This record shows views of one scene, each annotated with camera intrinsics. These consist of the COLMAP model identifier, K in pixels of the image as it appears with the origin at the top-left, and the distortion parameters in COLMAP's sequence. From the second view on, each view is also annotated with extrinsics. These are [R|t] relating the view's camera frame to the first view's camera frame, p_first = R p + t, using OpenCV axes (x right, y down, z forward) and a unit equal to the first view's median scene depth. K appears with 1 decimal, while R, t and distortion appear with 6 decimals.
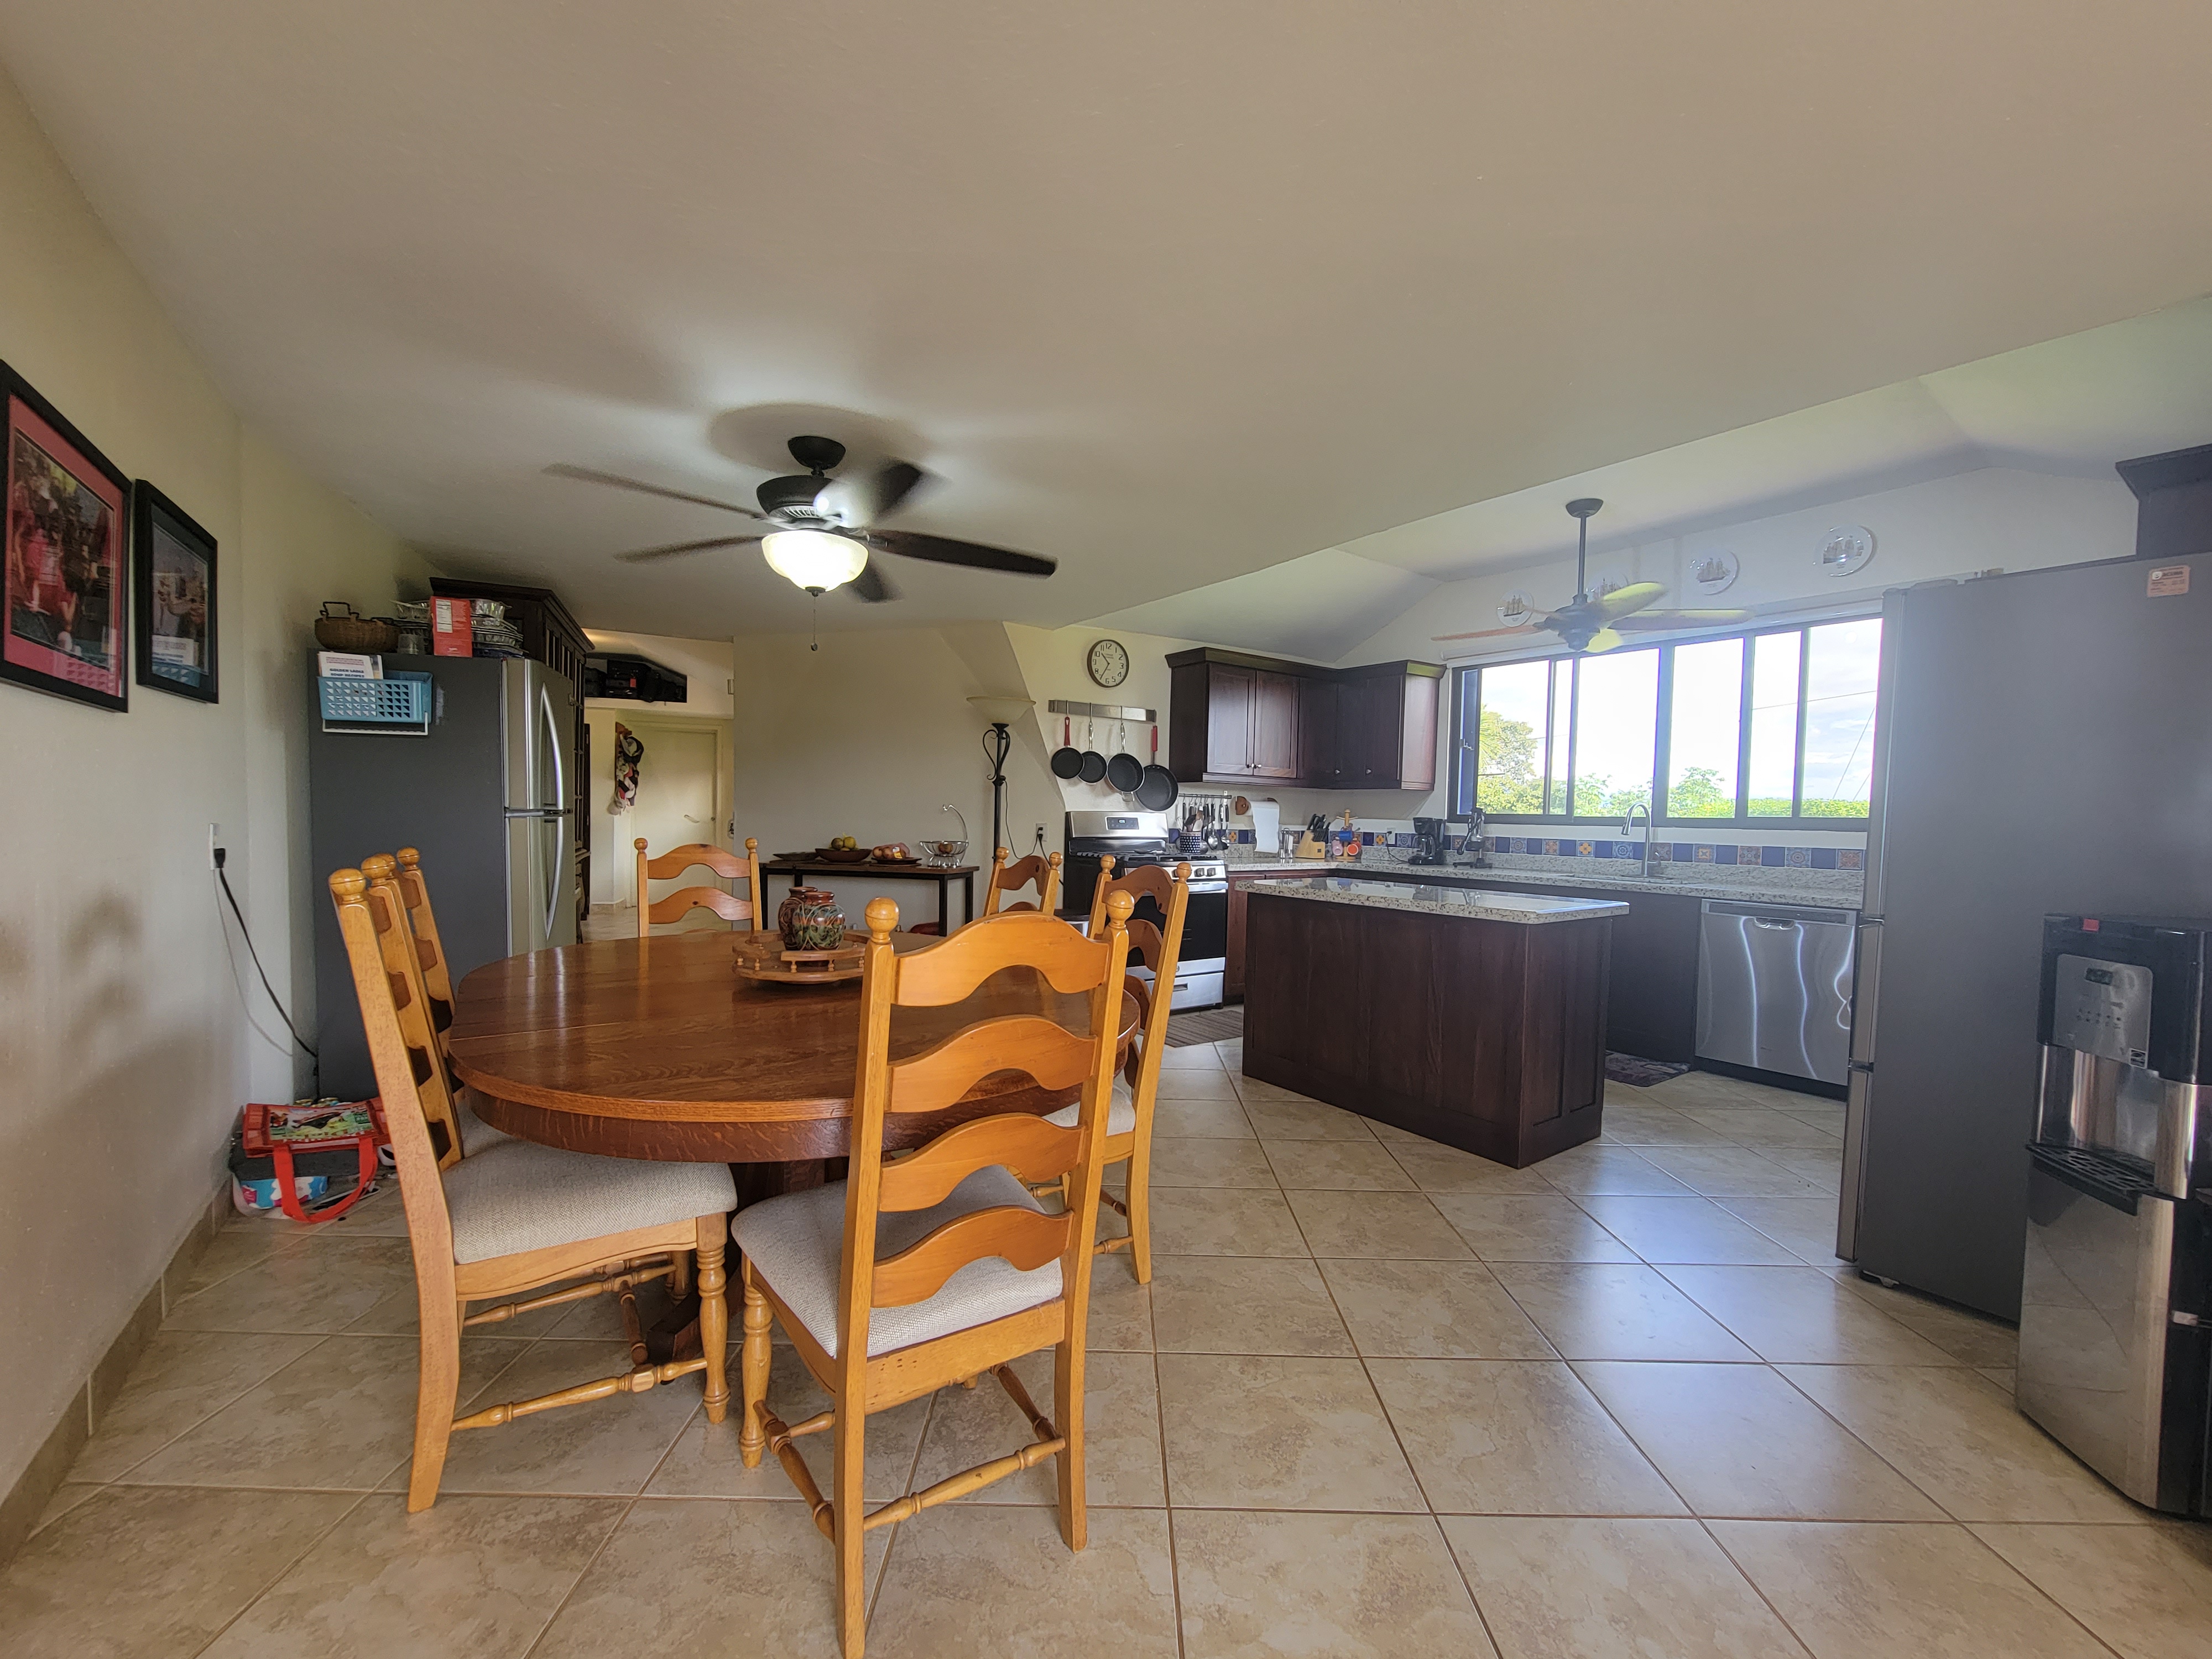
lens RADIAL K [[904.4, 0, 1110.5], [0, 904.4, 848.6], [0, 0, 1]] dist [-0.002462, -0.001444]
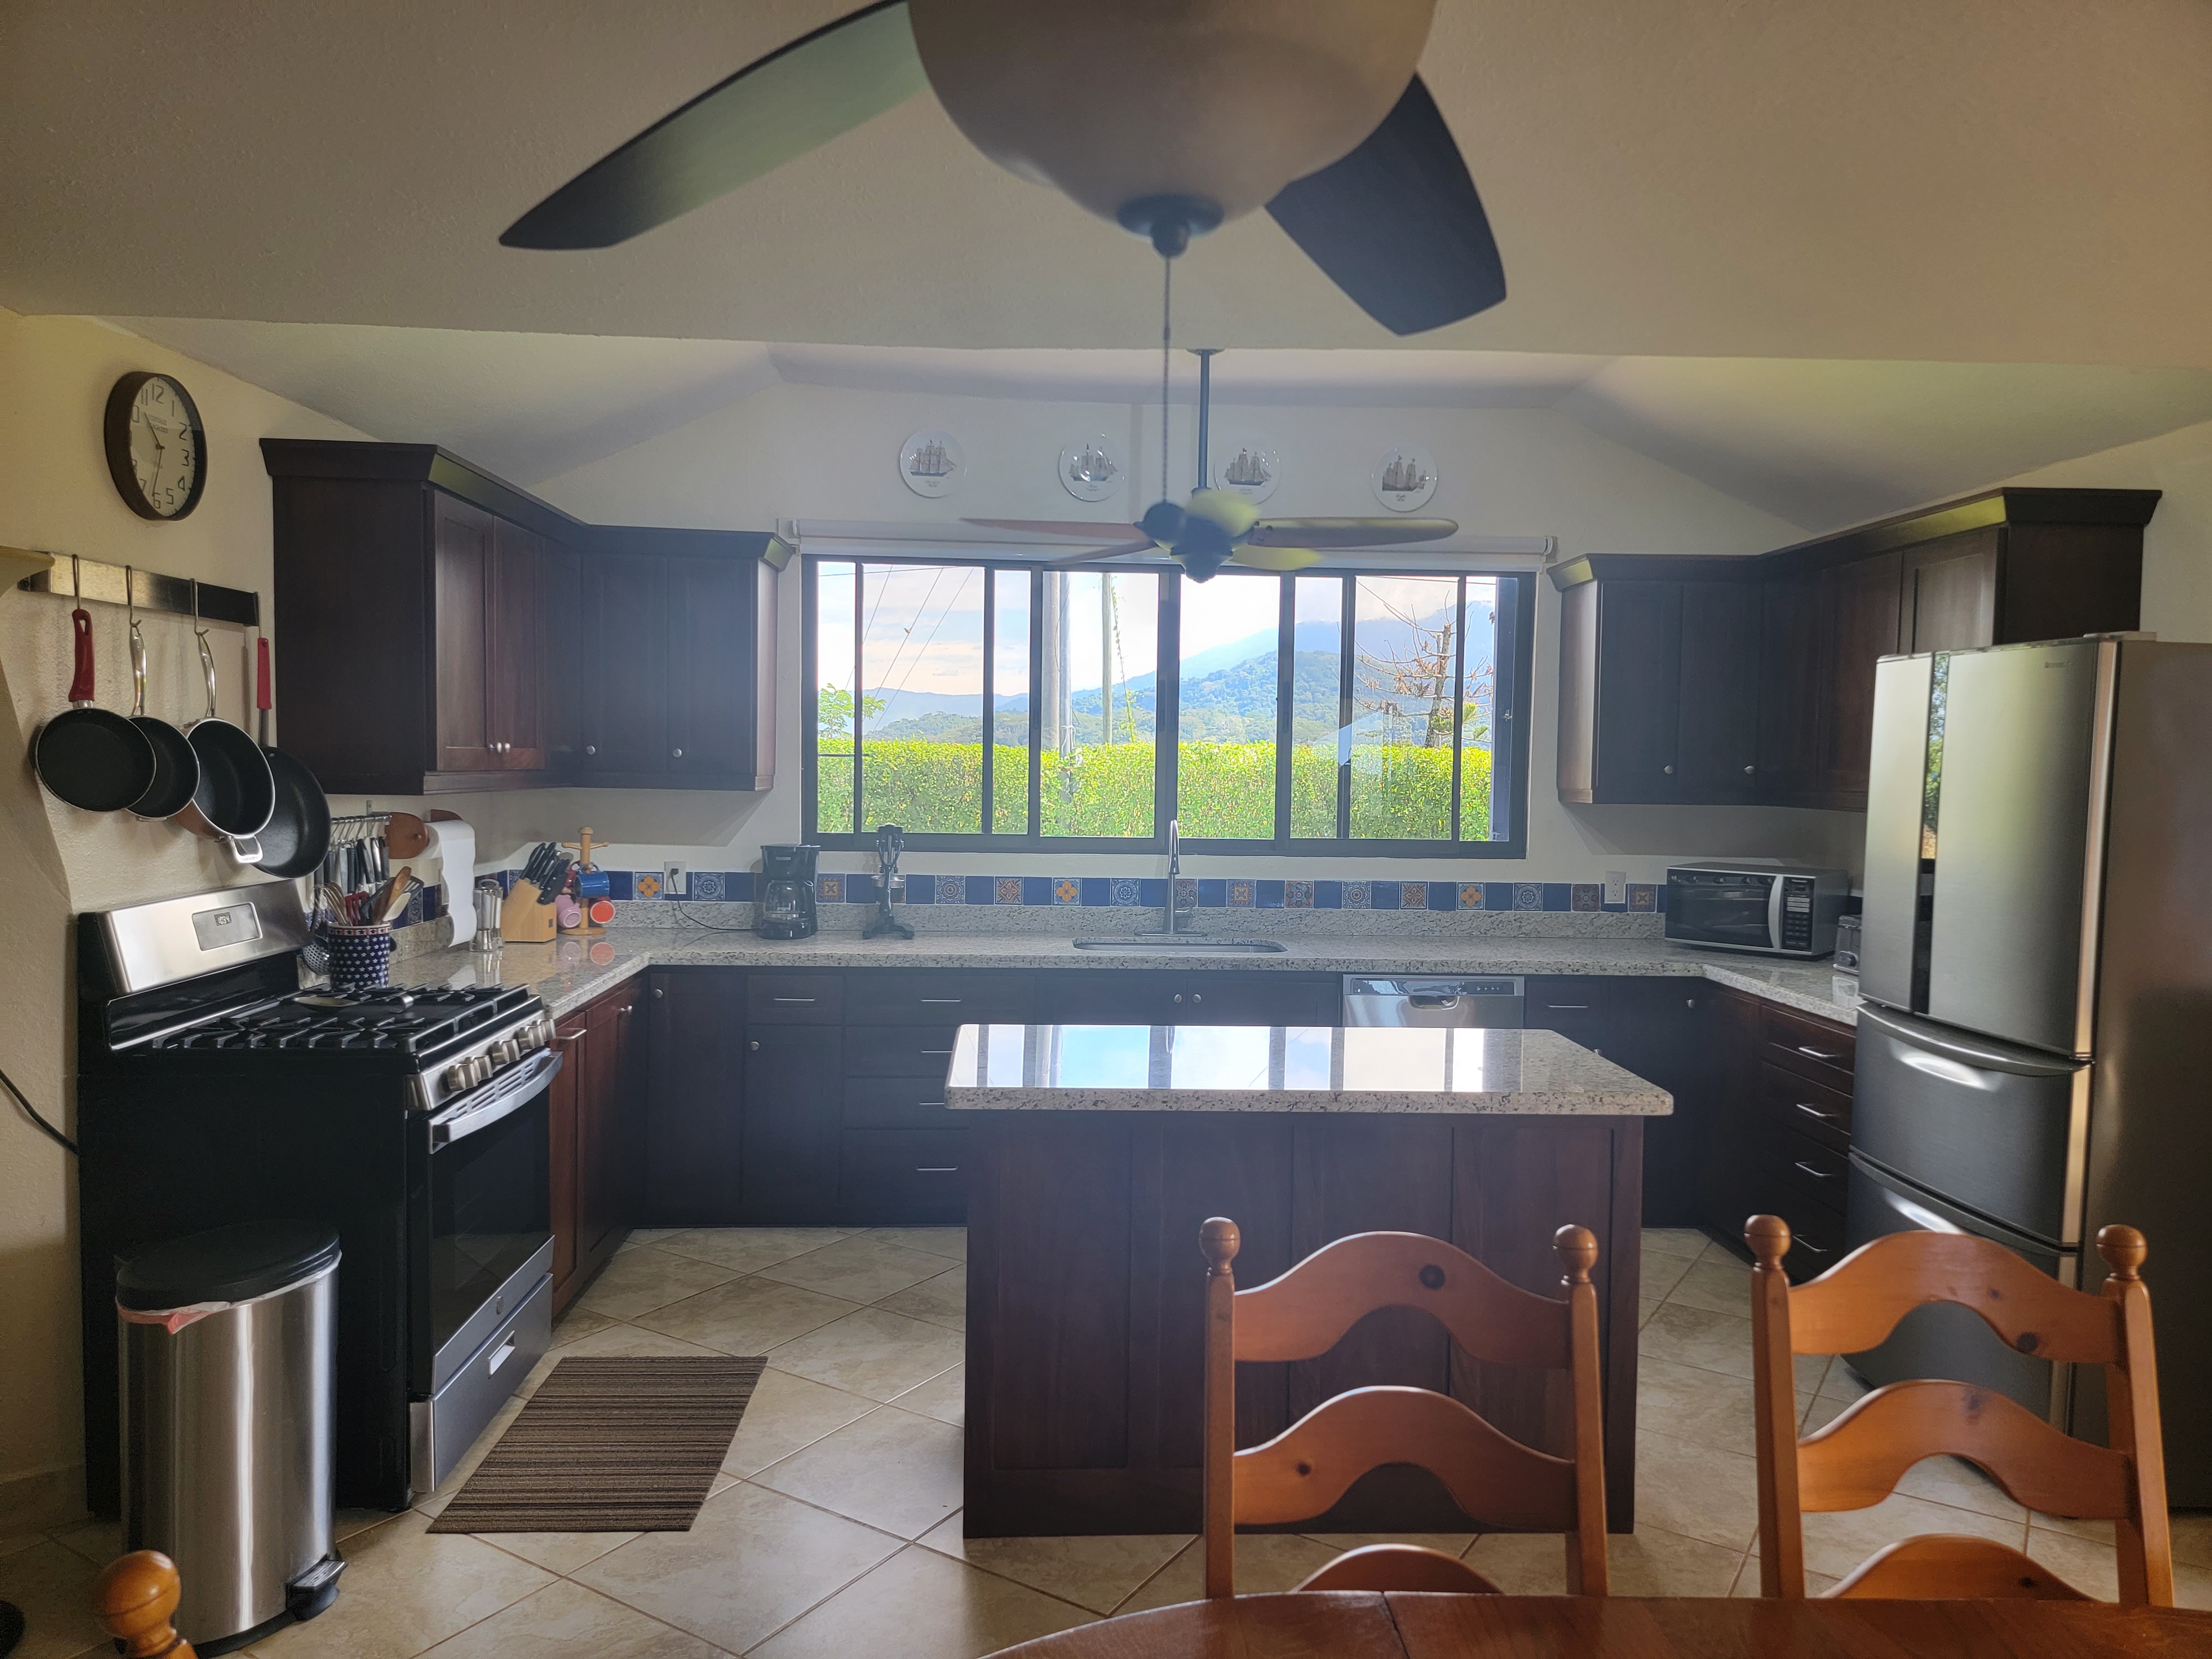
lens RADIAL K [[1530.5, 0, 1113.4], [0, 1530.5, 831.6], [0, 0, 1]] dist [0.099772, -0.094097]
pose [[0.534508, -0.052817, 0.843511, -0.311100], [0.024282, 0.998593, 0.047140, -0.085035], [-0.844814, -0.004714, 0.535039, 0.414806]]
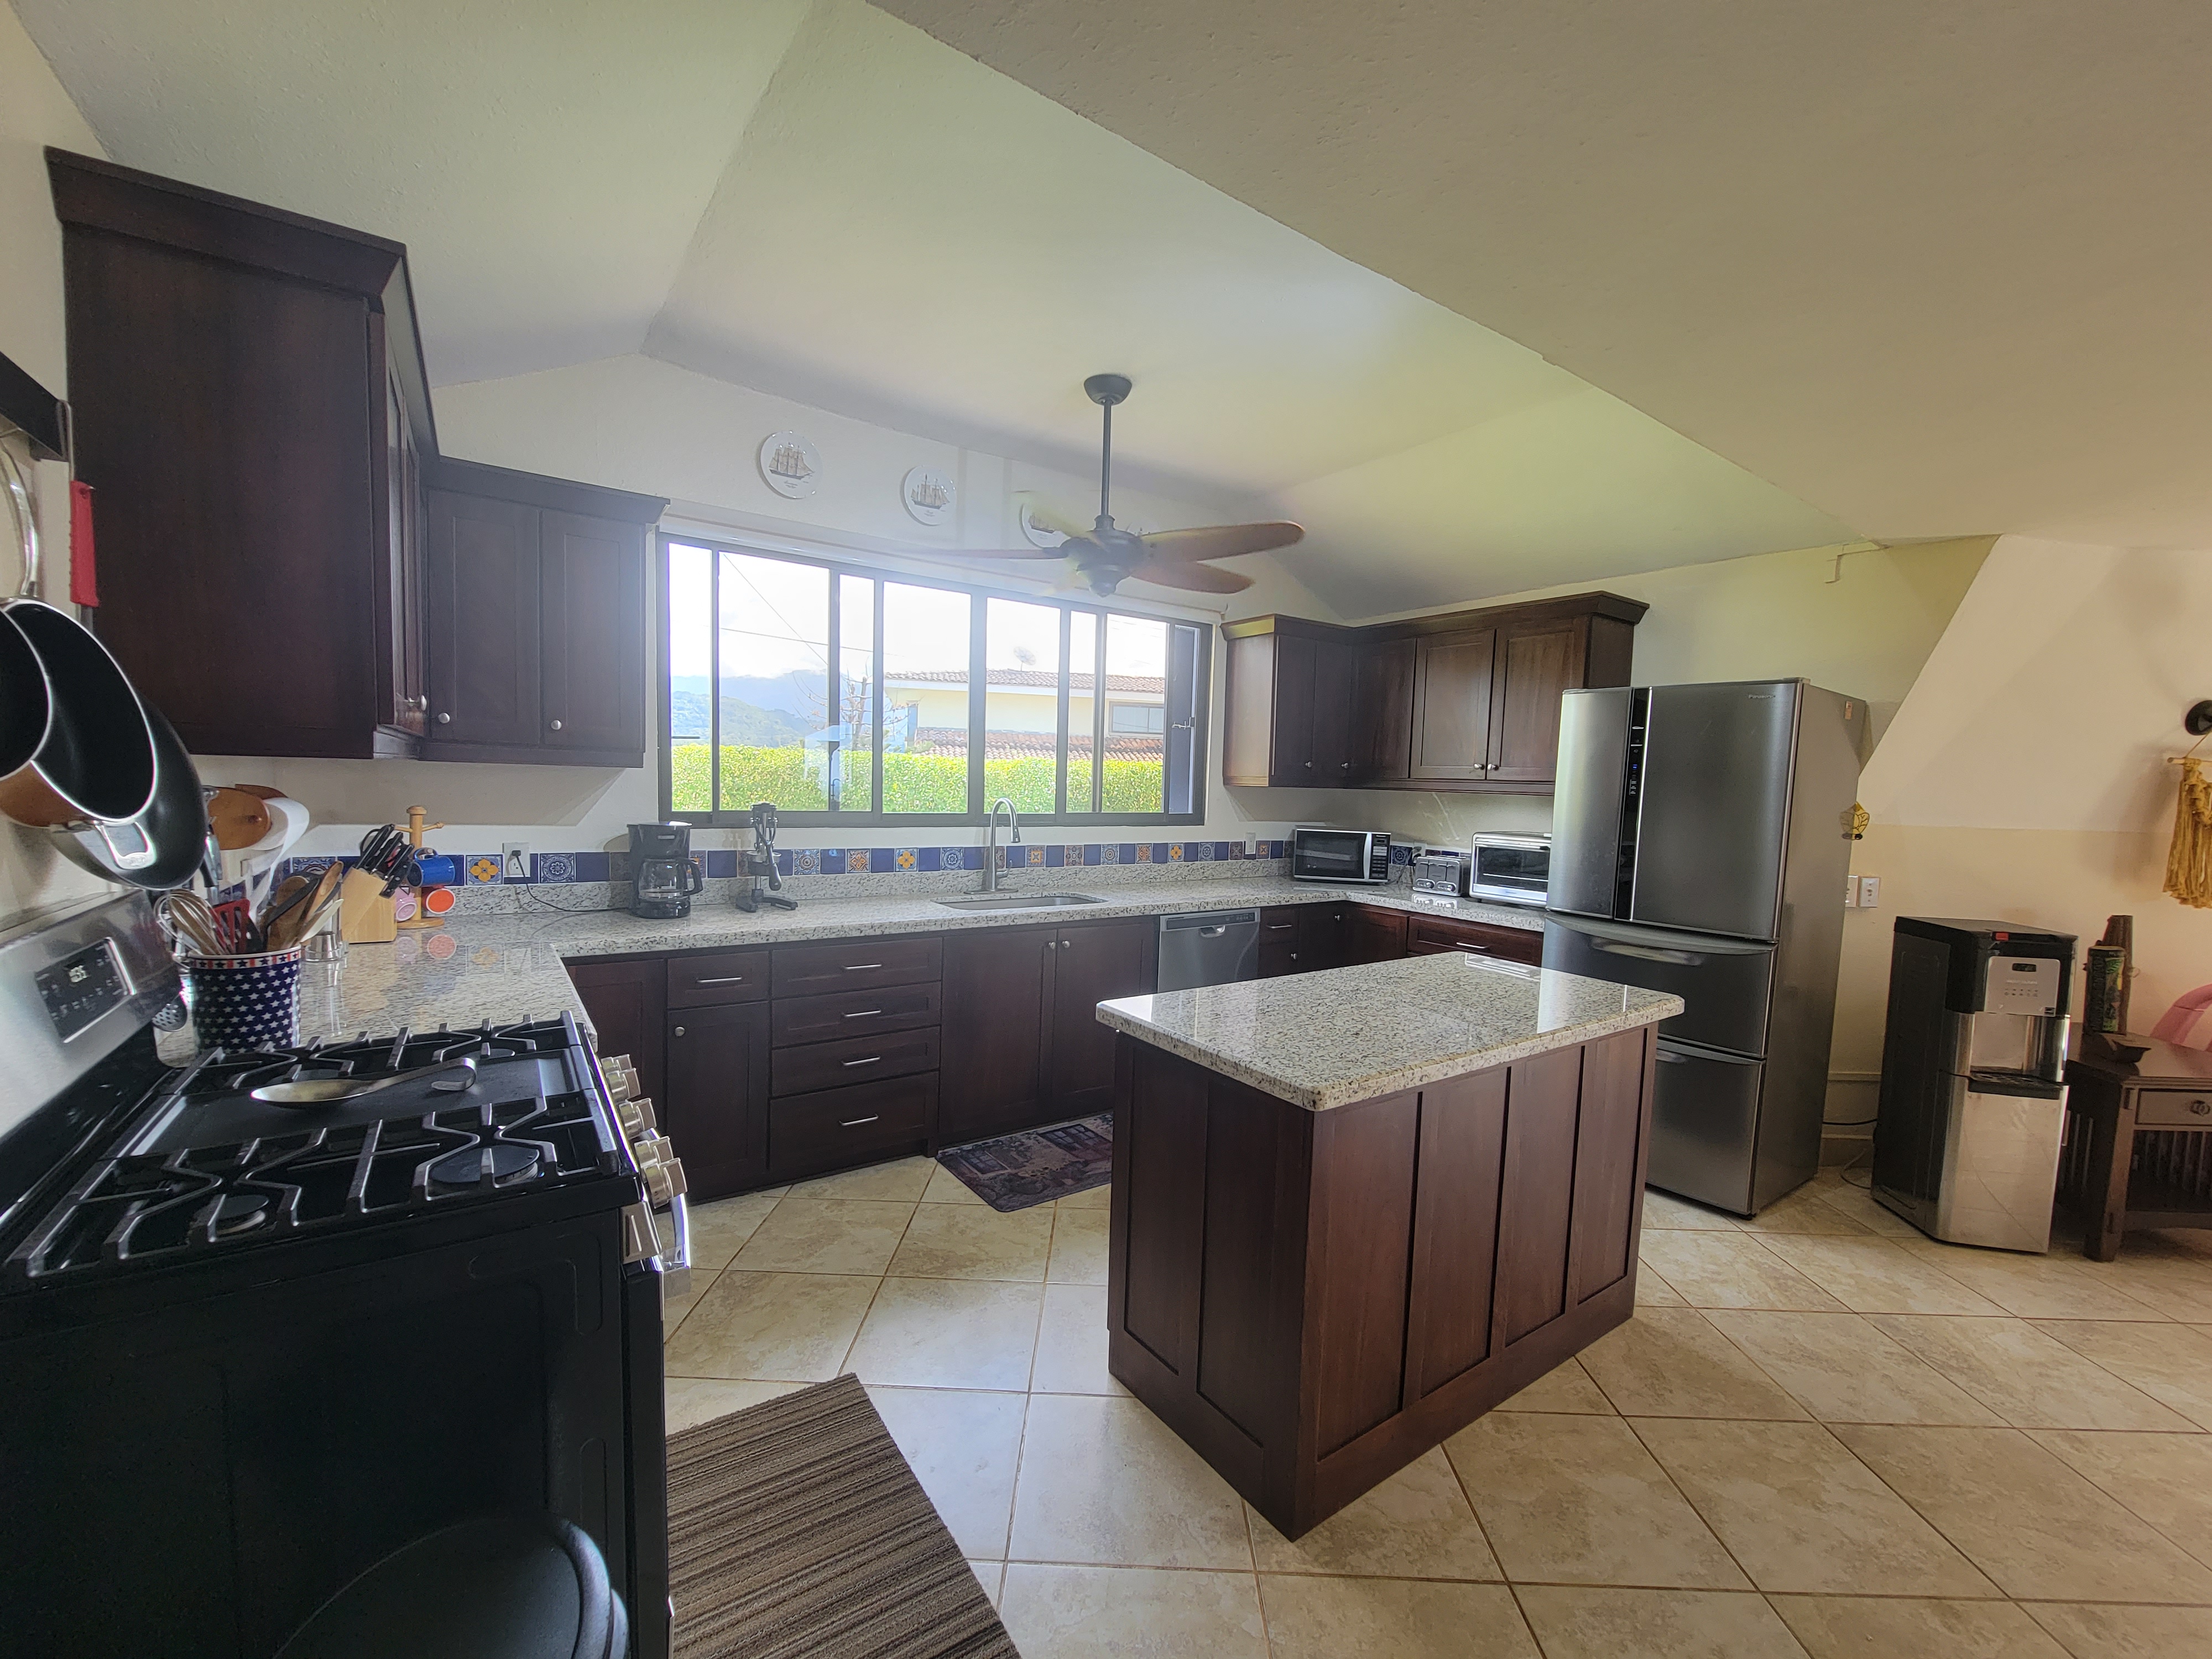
lens RADIAL K [[904.4, 0, 1110.5], [0, 904.4, 848.6], [0, 0, 1]] dist [-0.002462, -0.001444]
pose [[0.014296, -0.097873, 0.995096, -0.170324], [0.003658, 0.995196, 0.097830, -0.075126], [-0.999891, 0.002242, 0.014585, 0.808150]]
